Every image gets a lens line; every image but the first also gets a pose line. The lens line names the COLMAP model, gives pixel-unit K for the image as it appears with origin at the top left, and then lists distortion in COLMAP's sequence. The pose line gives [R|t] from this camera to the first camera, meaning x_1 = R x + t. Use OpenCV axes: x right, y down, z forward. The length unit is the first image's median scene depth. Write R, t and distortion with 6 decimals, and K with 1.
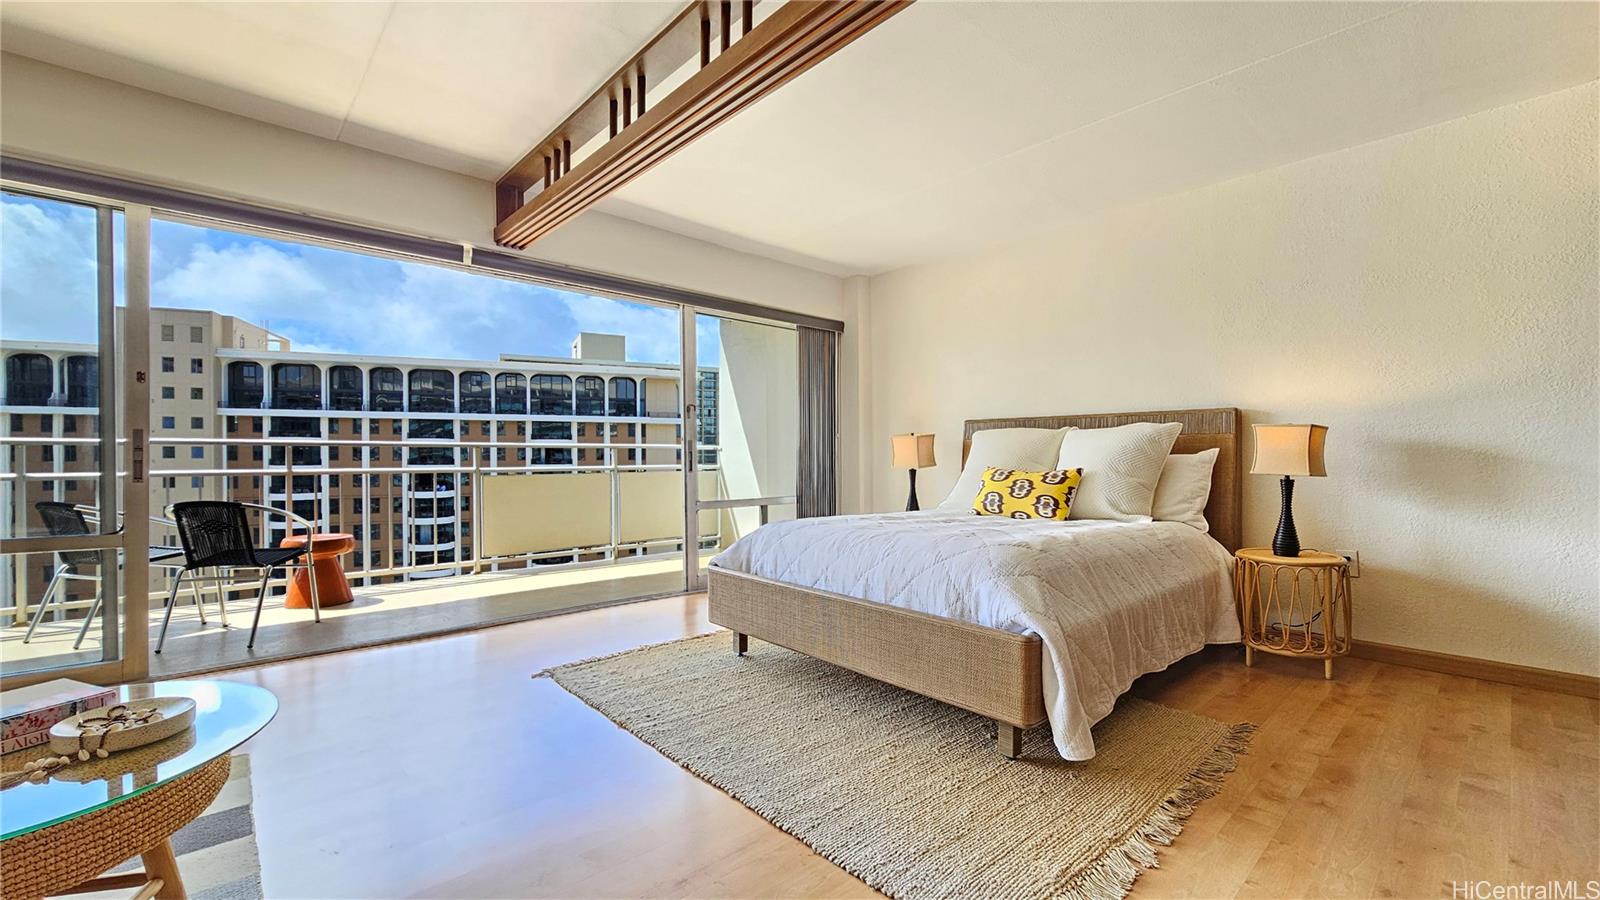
lens RADIAL K [[641.9, 0, 794.0], [0, 641.9, 457.3], [0, 0, 1]] dist [-0.012458, 0.001110]
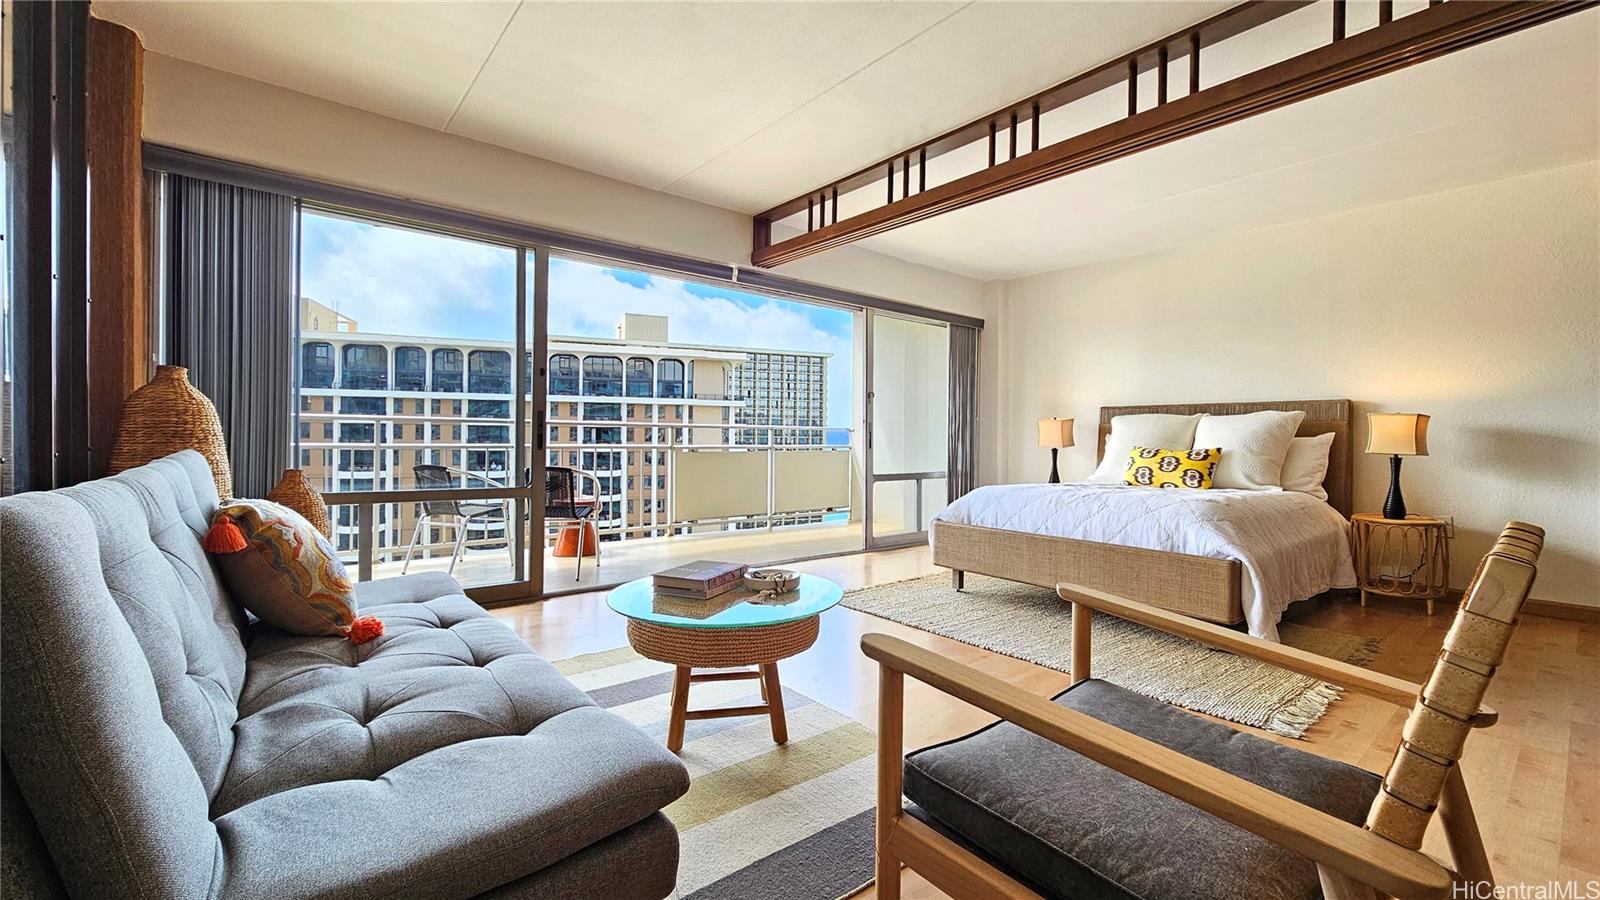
lens RADIAL K [[641.9, 0, 820.0], [0, 641.9, 446.1], [0, 0, 1]] dist [-0.012458, 0.001110]
pose [[0.999393, 0.009109, -0.033637, -0.275530], [-0.008785, 0.999913, 0.009792, 0.008722], [0.033724, -0.009490, 0.999386, -0.247982]]
